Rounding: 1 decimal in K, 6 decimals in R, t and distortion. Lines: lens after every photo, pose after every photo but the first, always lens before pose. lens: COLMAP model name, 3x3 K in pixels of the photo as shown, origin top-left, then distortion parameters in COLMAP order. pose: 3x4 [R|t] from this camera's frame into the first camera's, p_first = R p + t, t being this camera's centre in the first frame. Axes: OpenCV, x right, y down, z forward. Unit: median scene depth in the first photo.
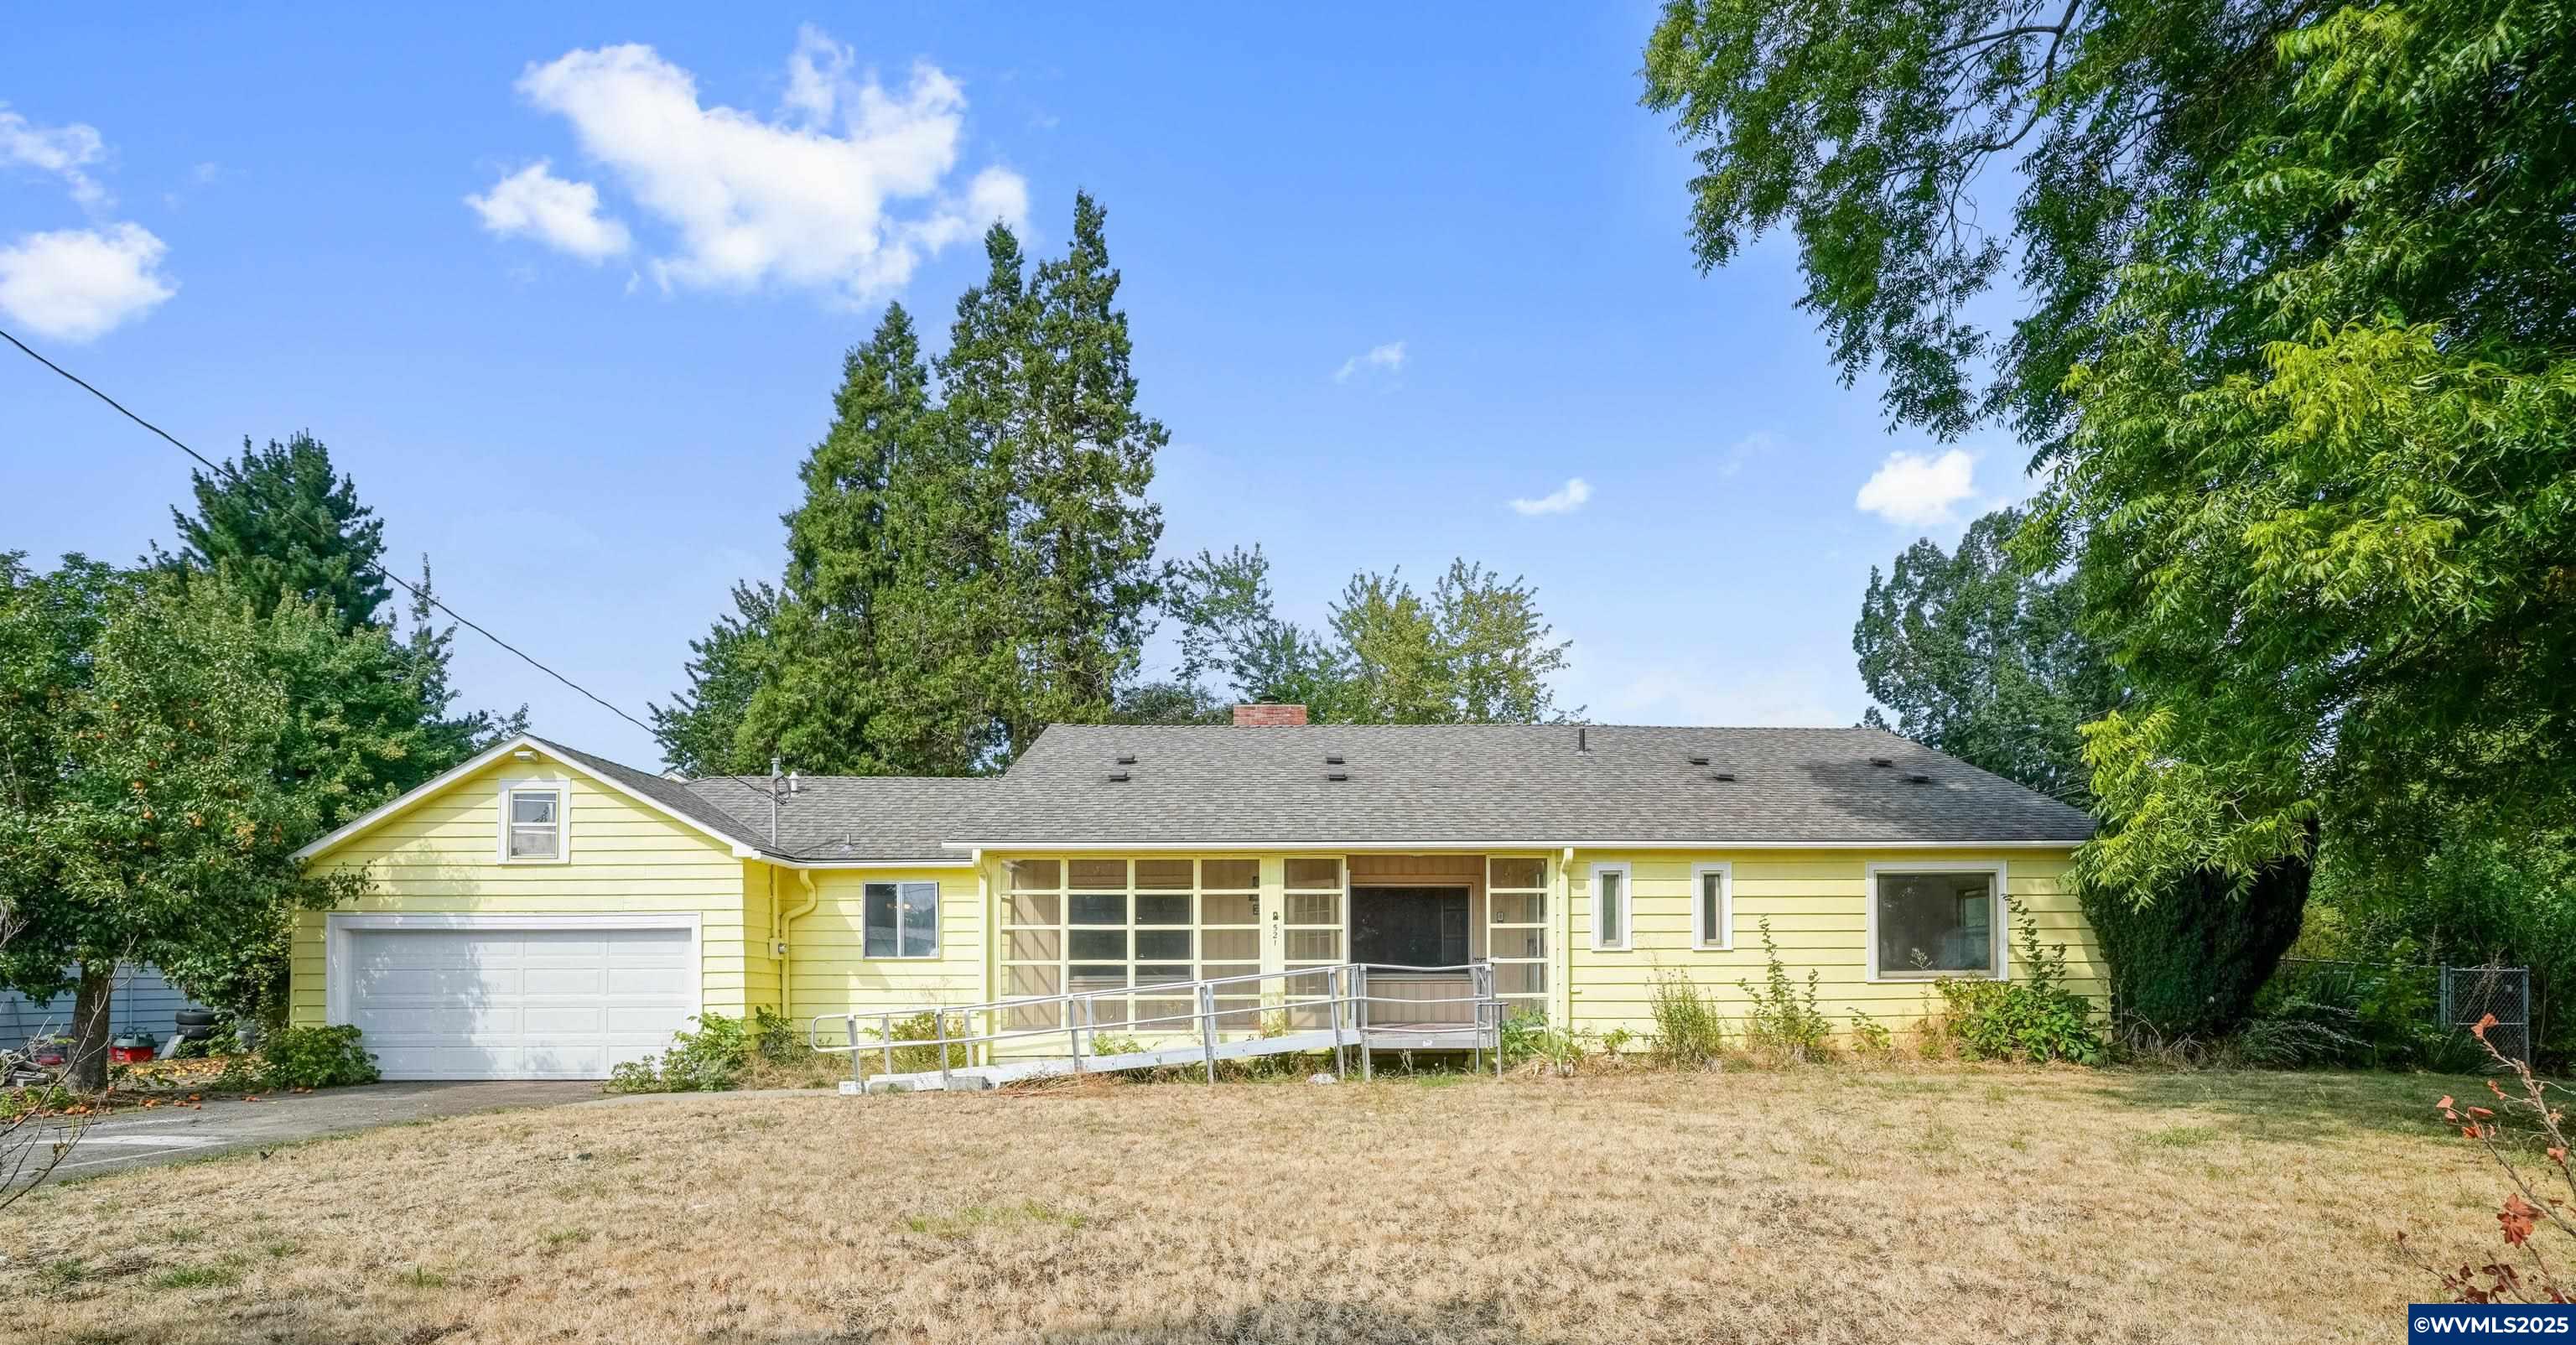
lens RADIAL K [[971.1, 0, 1288.0], [0, 971.1, 672.5], [0, 0, 1]] dist [-0.006433, -0.000055]
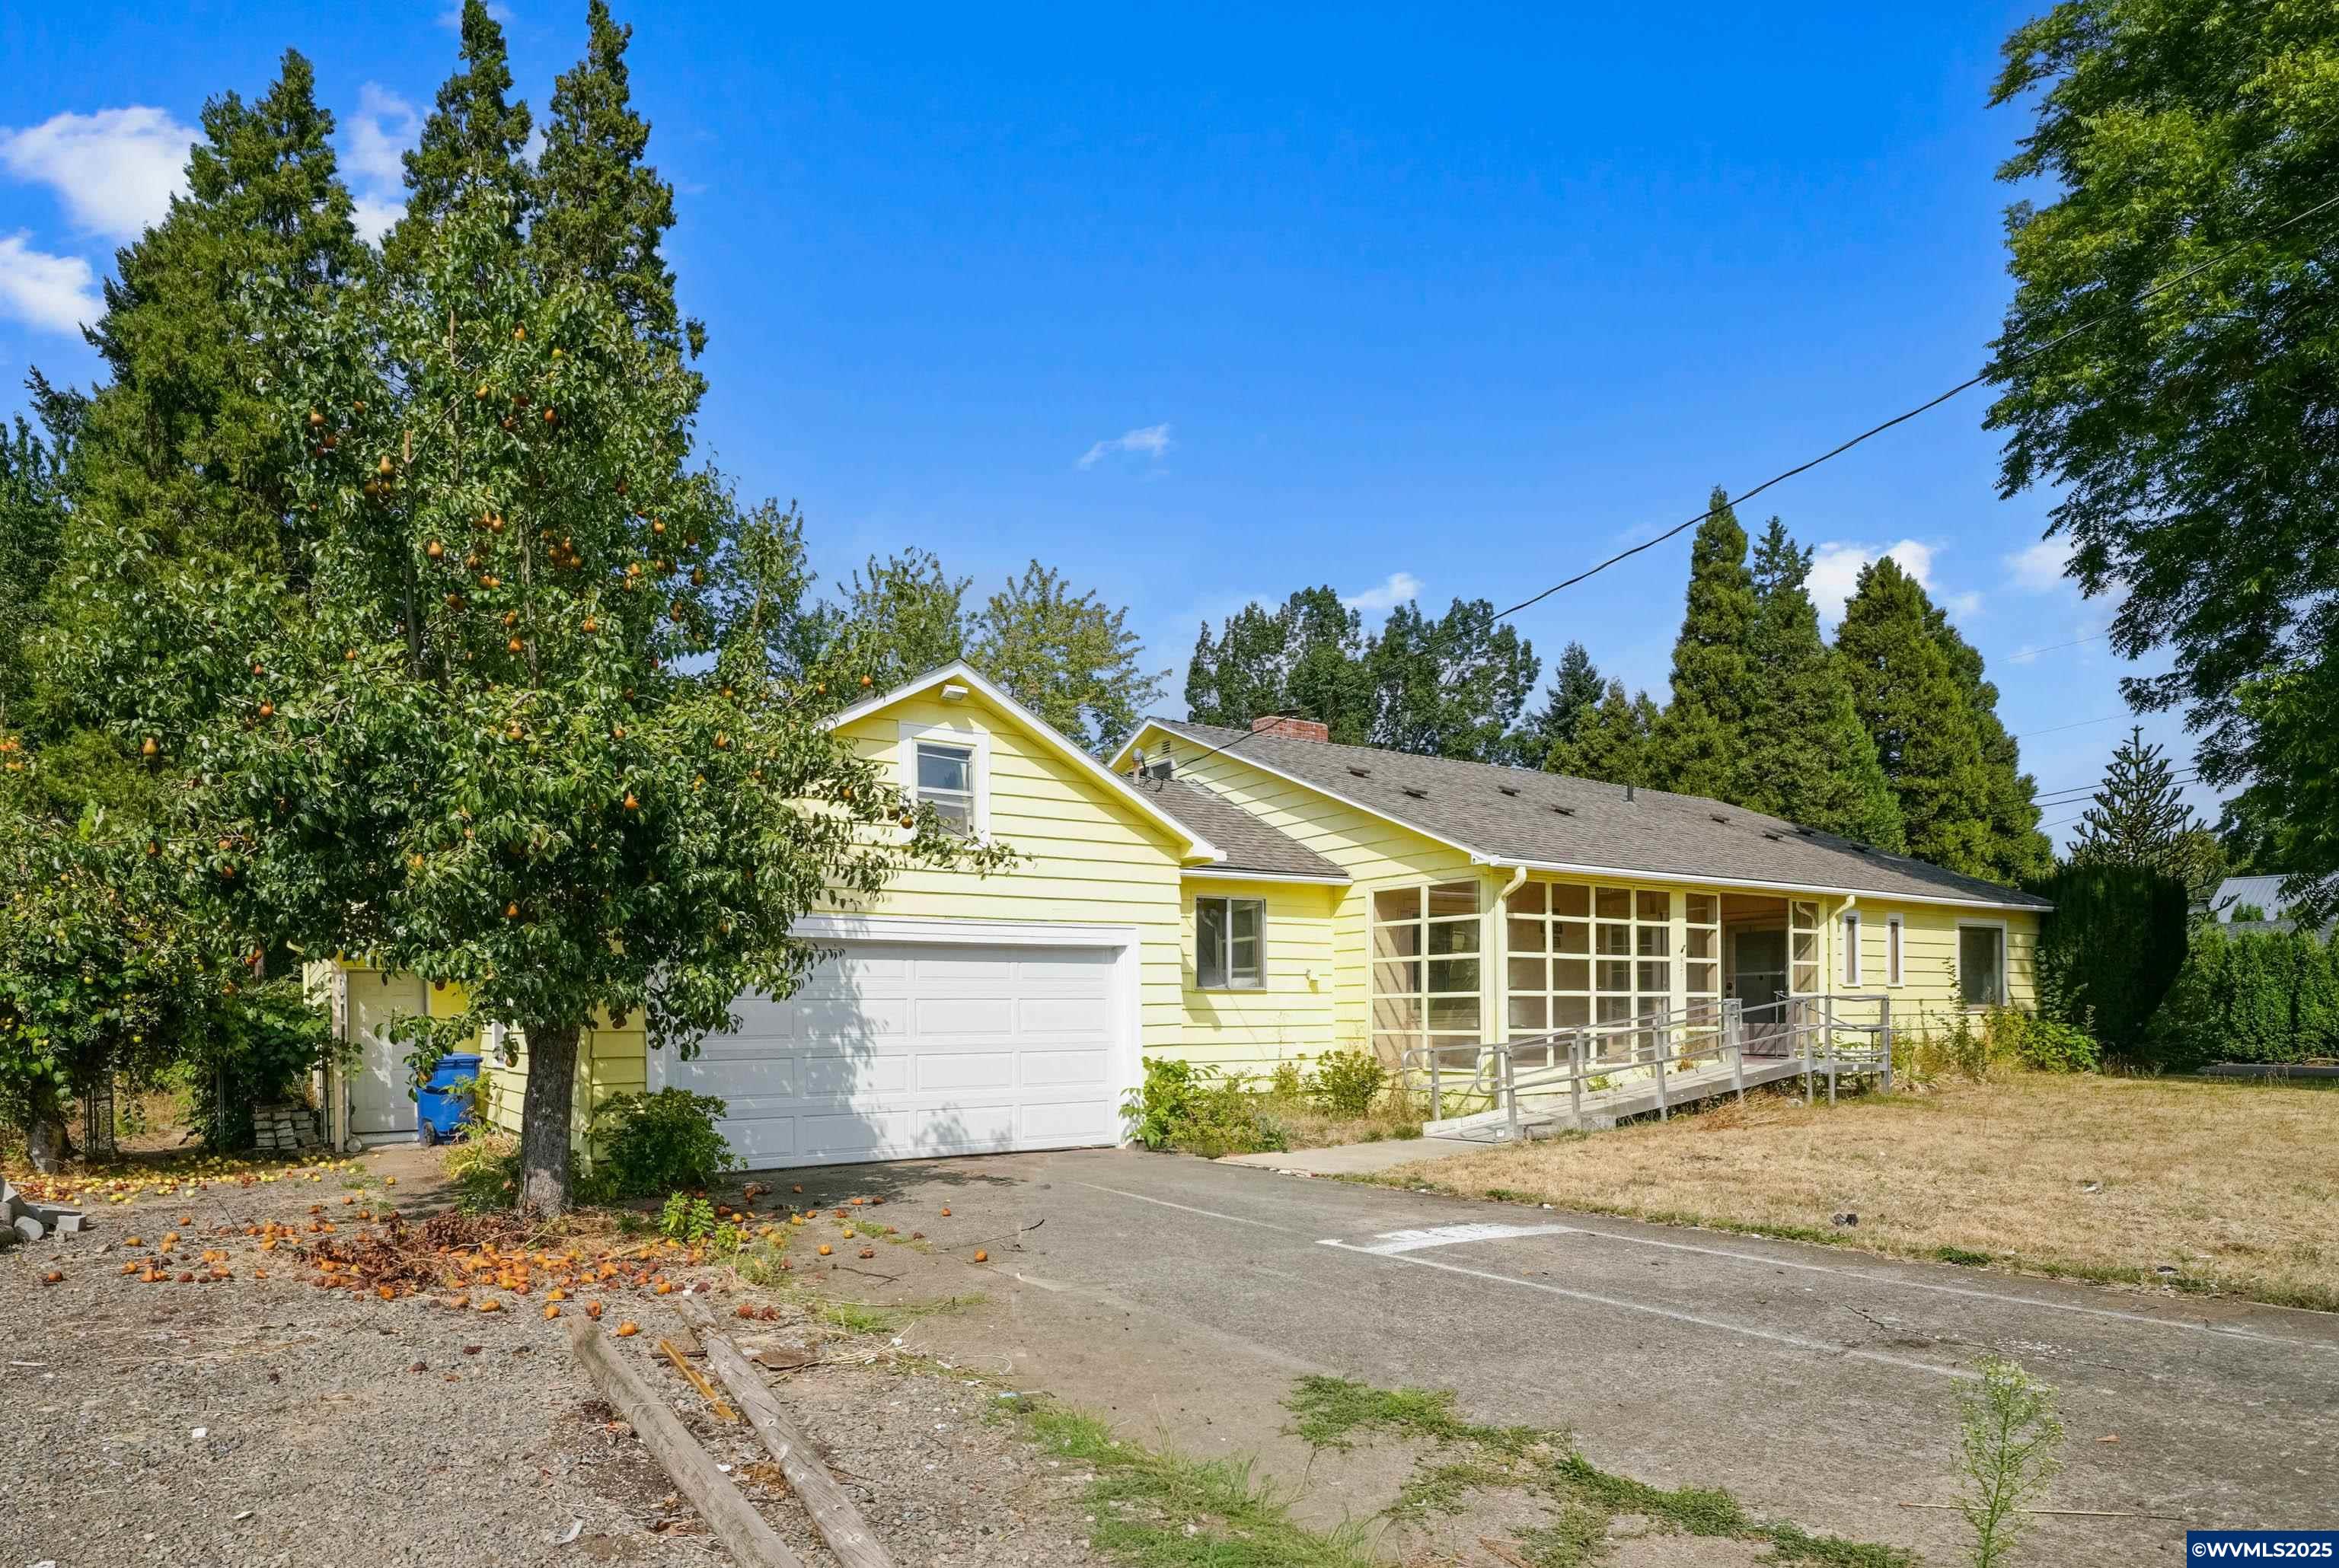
lens RADIAL K [[881.2, 0, 1156.2], [0, 881.2, 757.3], [0, 0, 1]] dist [-0.022228, 0.000161]
pose [[0.935058, 0.100598, 0.339921, -0.833849], [-0.106621, 0.994299, -0.000966, 0.114254], [-0.338081, -0.035339, 0.940453, 0.349759]]
